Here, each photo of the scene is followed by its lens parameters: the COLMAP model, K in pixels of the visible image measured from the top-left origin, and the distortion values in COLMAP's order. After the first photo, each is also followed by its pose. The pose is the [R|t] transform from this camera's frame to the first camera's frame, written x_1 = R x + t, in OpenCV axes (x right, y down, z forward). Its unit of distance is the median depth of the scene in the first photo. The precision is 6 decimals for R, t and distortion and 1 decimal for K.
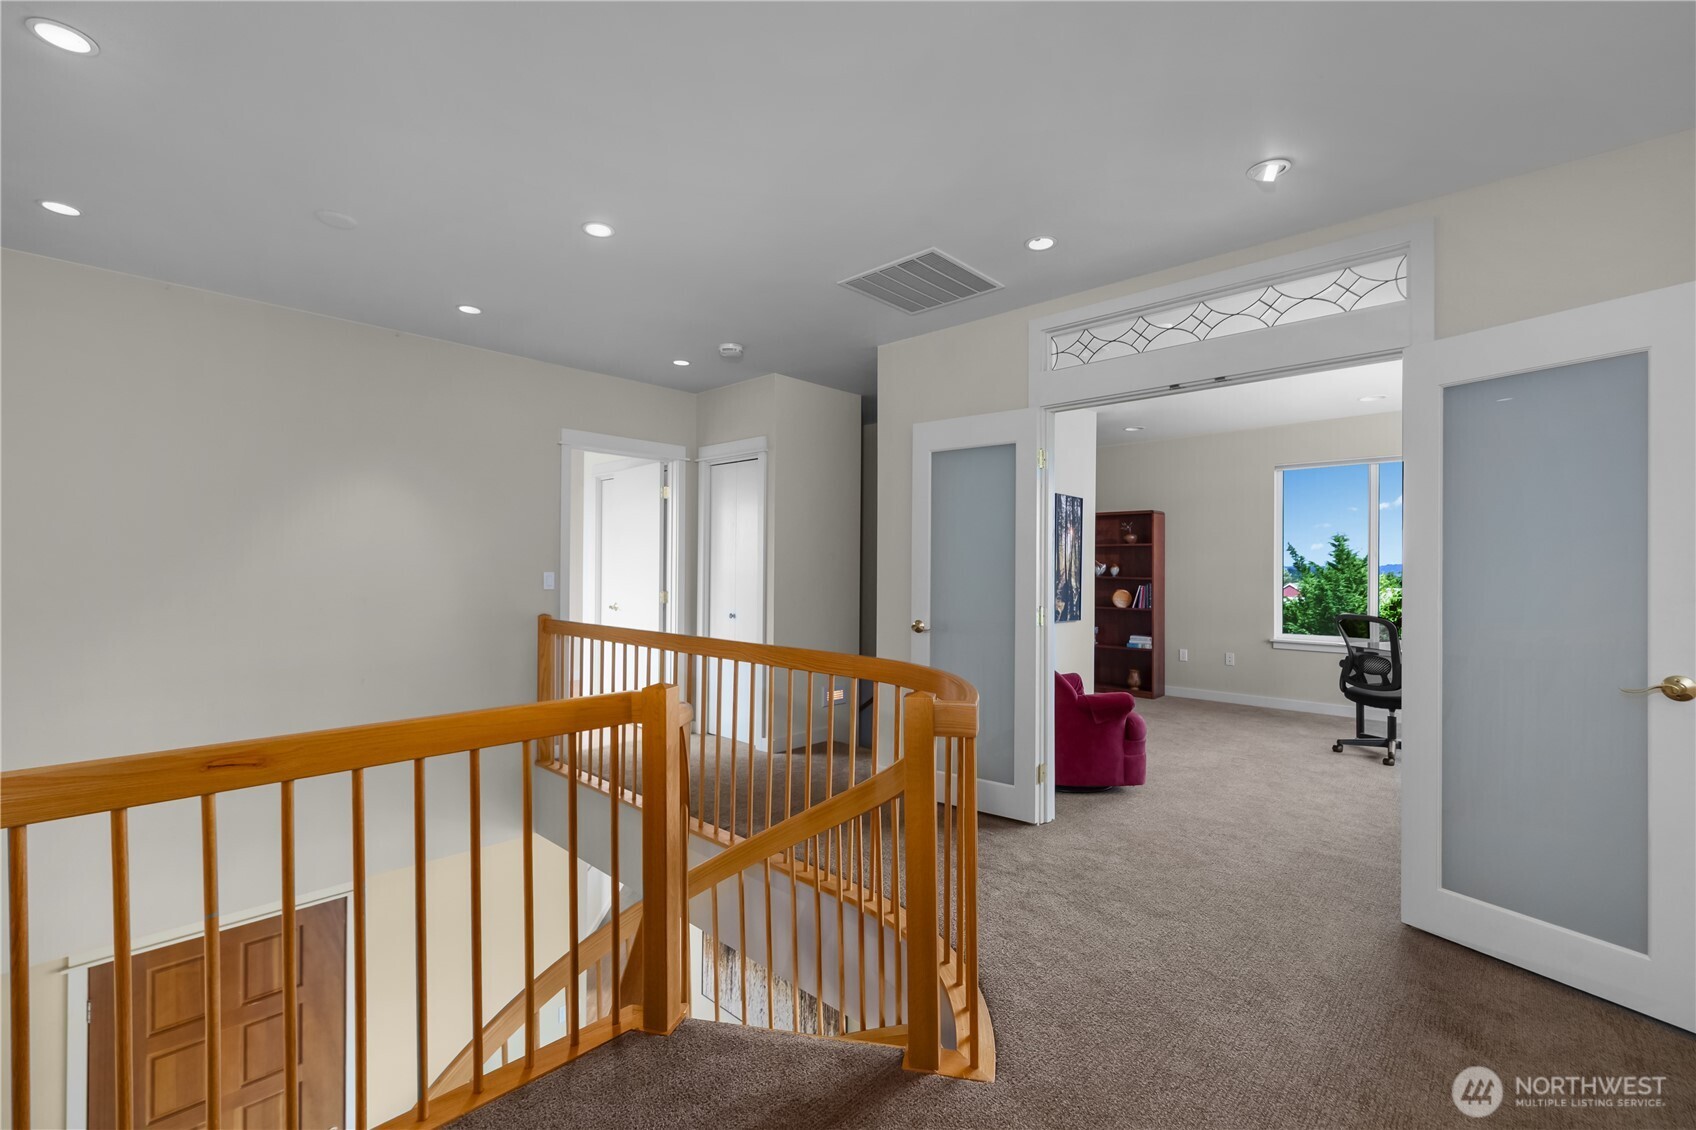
lens RADIAL K [[759.0, 0, 842.4], [0, 759.0, 566.9], [0, 0, 1]] dist [0.004283, 0.000830]
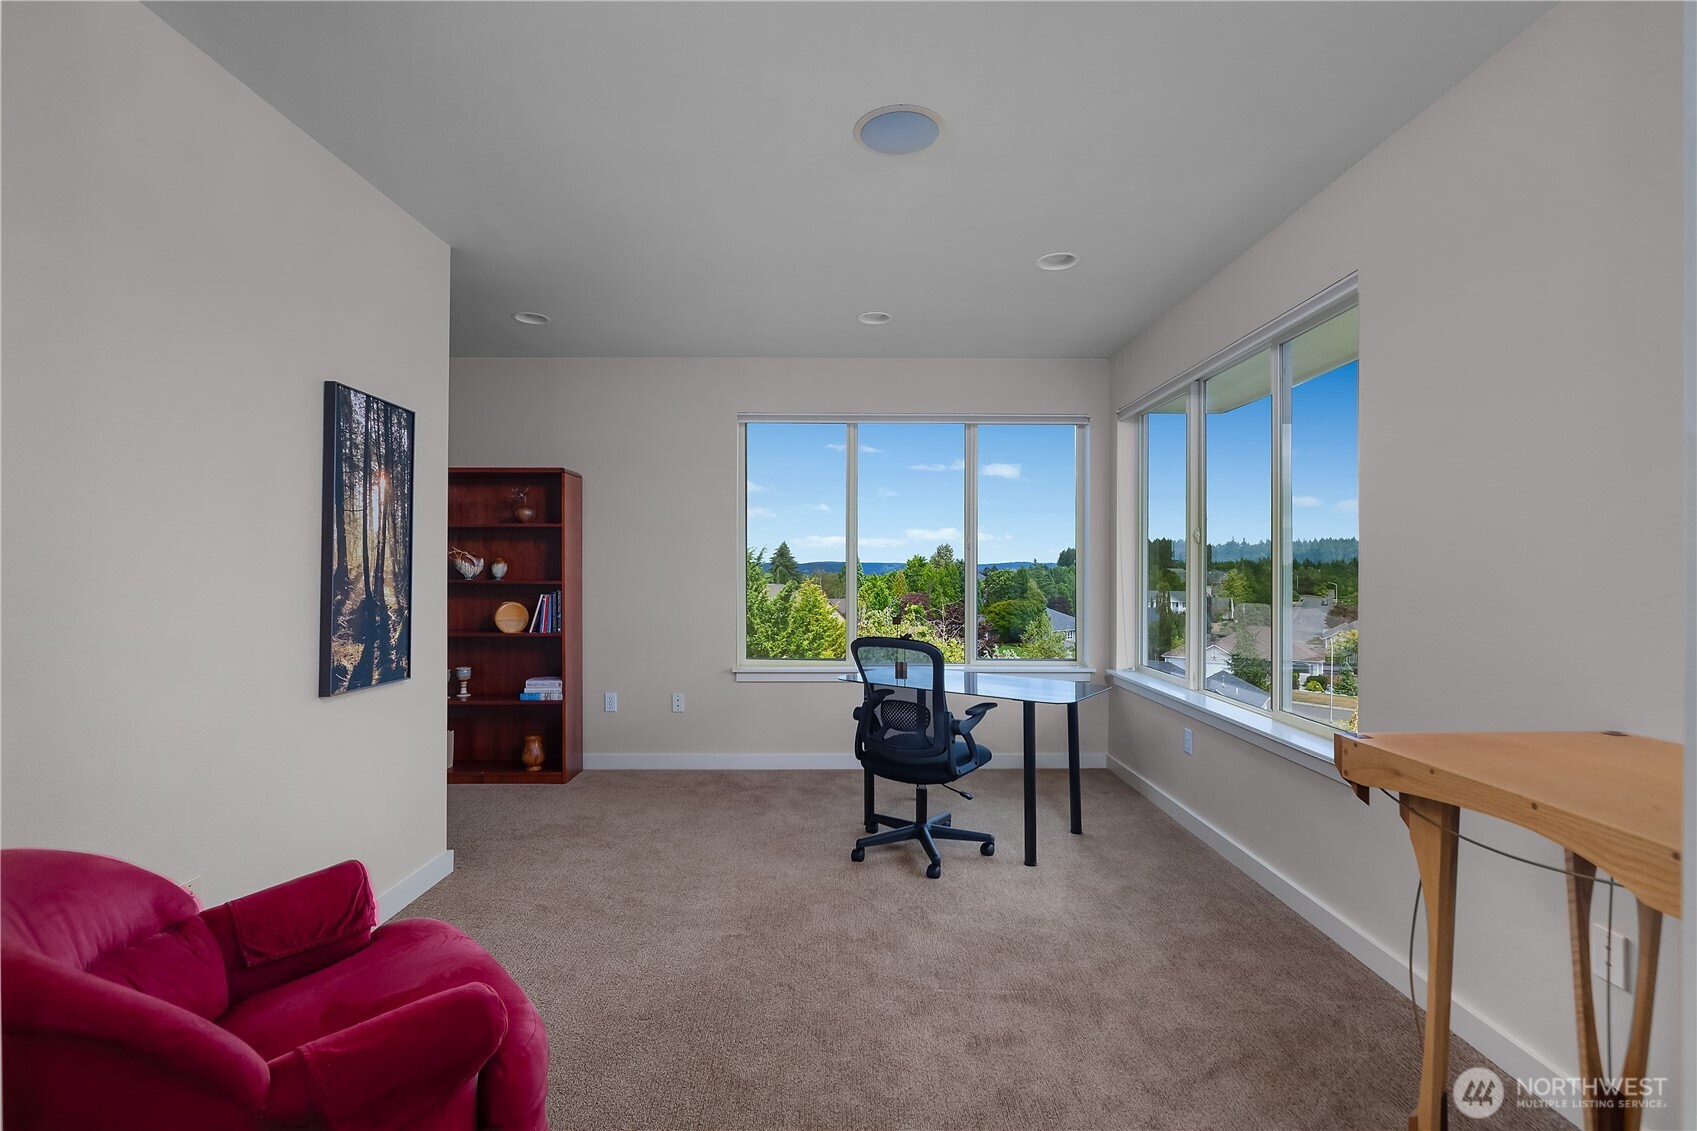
lens RADIAL K [[782.8, 0, 845.4], [0, 782.8, 566.3], [0, 0, 1]] dist [-0.001279, -0.000101]
pose [[0.741526, -0.002774, 0.670919, 0.169909], [0.003080, 0.999995, 0.000729, 0.002901], [-0.670917, 0.001526, 0.741531, 0.418809]]
